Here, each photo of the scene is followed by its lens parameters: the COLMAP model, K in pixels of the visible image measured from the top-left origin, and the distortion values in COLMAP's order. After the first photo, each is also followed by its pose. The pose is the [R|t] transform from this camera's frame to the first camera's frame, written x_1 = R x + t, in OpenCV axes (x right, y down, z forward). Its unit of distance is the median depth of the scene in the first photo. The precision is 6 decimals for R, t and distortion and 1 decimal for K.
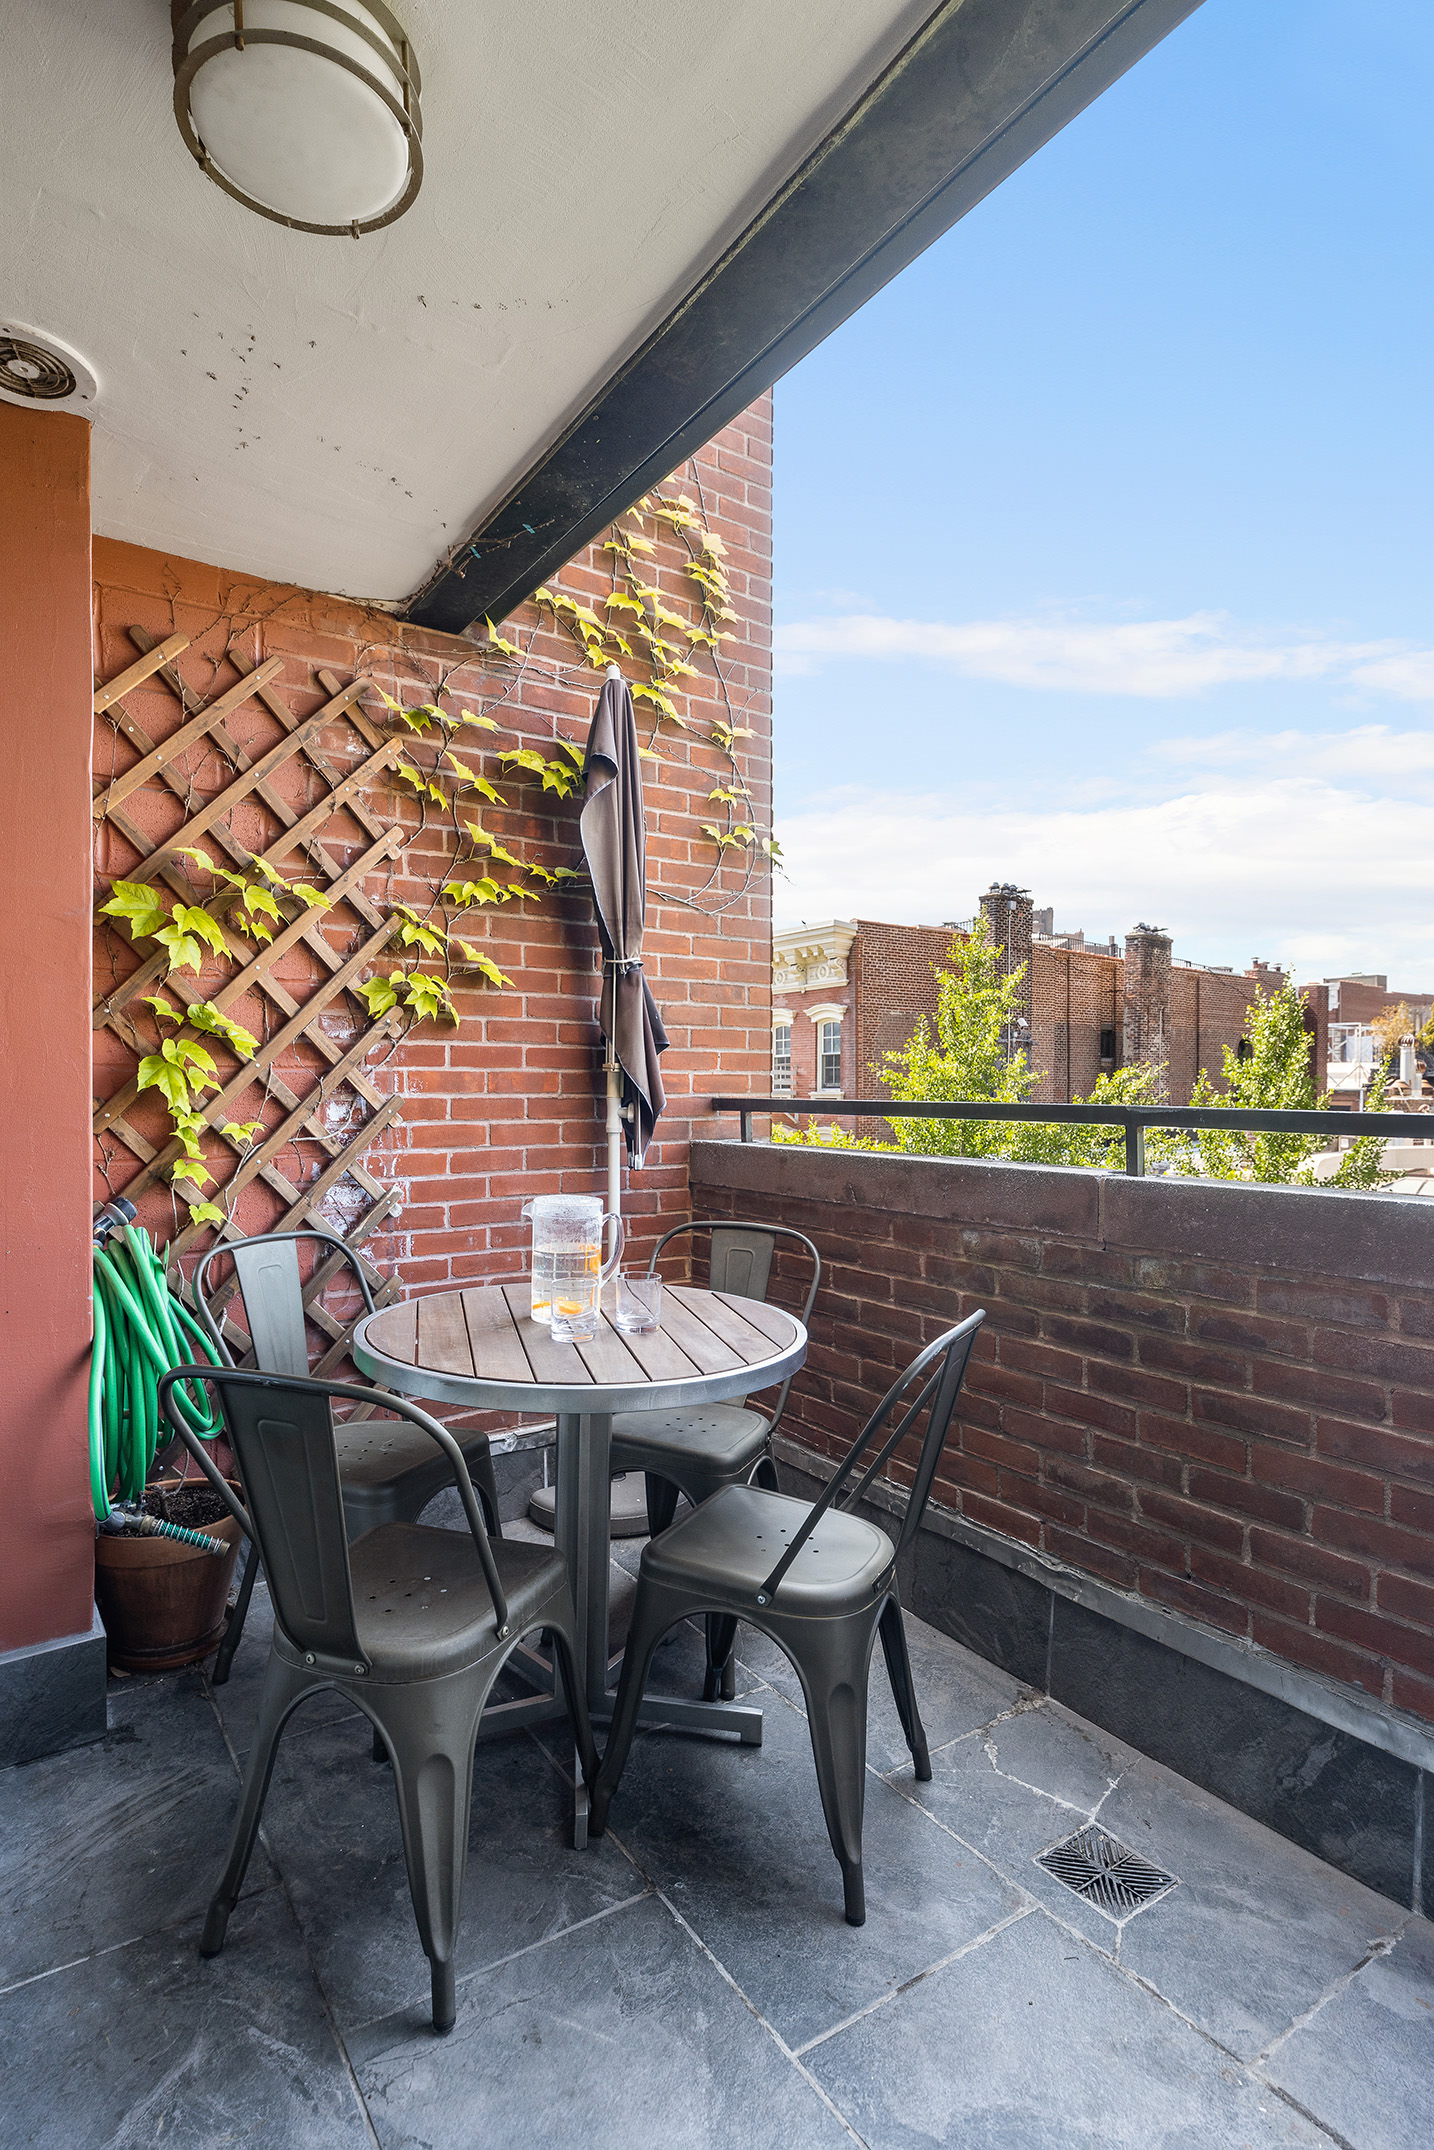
lens RADIAL K [[1076.5, 0, 717.0], [0, 1076.5, 1075.0], [0, 0, 1]] dist [-0.000228, -0.000008]
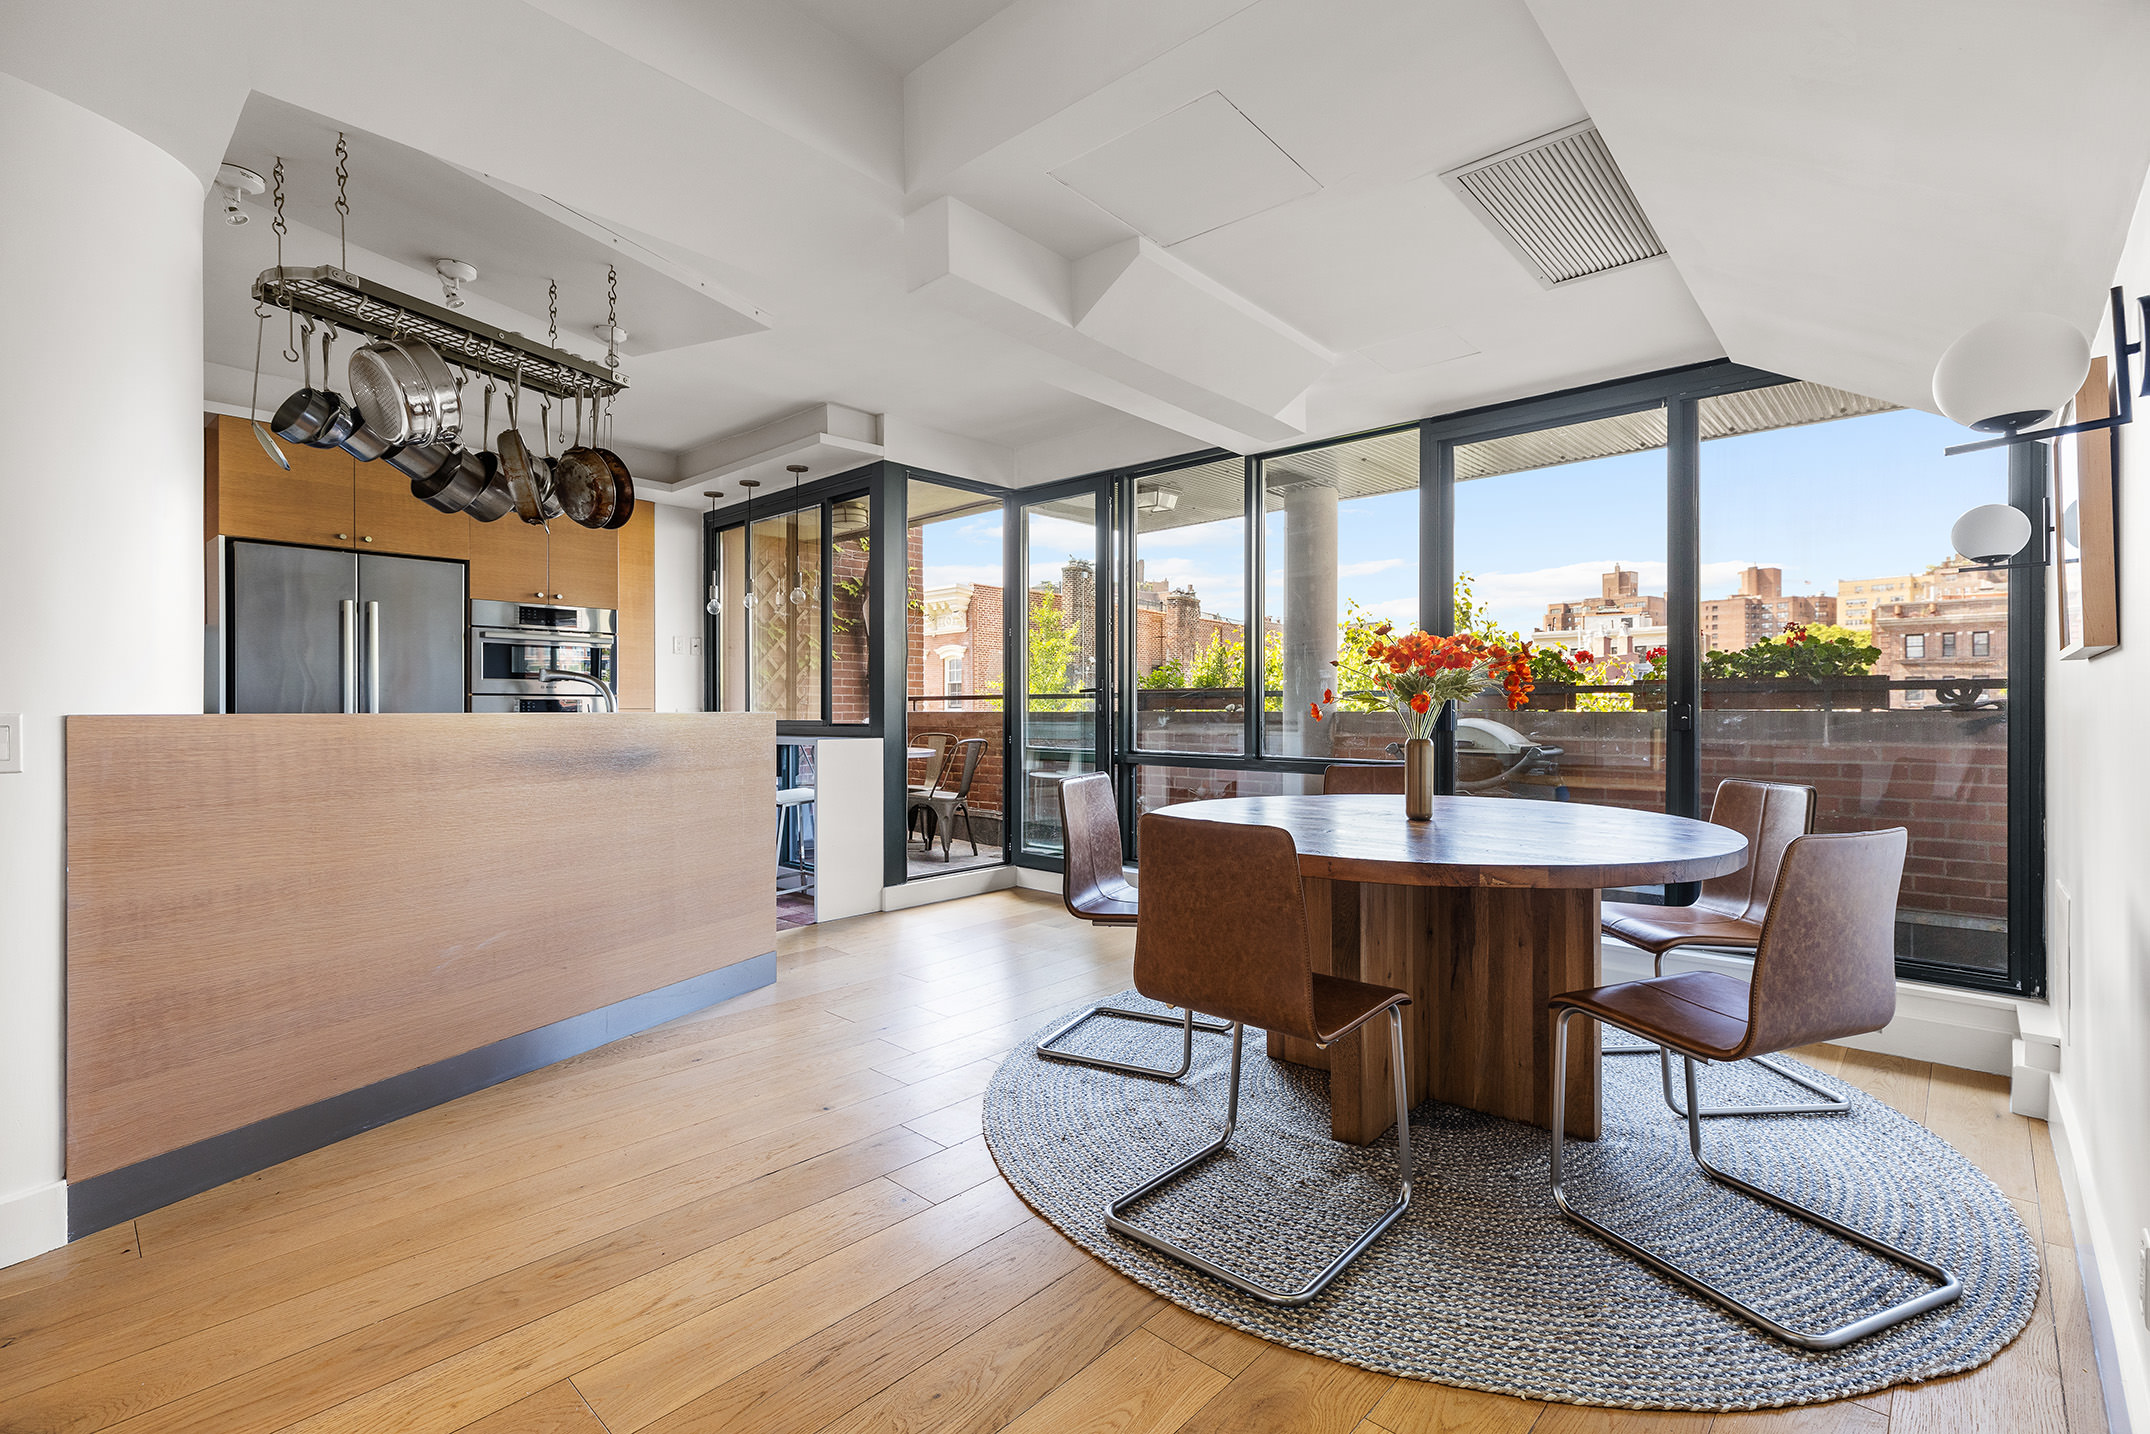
lens RADIAL K [[1012.7, 0, 1075.0], [0, 1012.7, 717.0], [0, 0, 1]] dist [-0.000136, 0.000054]
pose [[0.976413, -0.002264, 0.215899, -0.148030], [-0.001273, 0.999867, 0.016242, 0.032570], [-0.215908, -0.016133, 0.976281, -1.846127]]
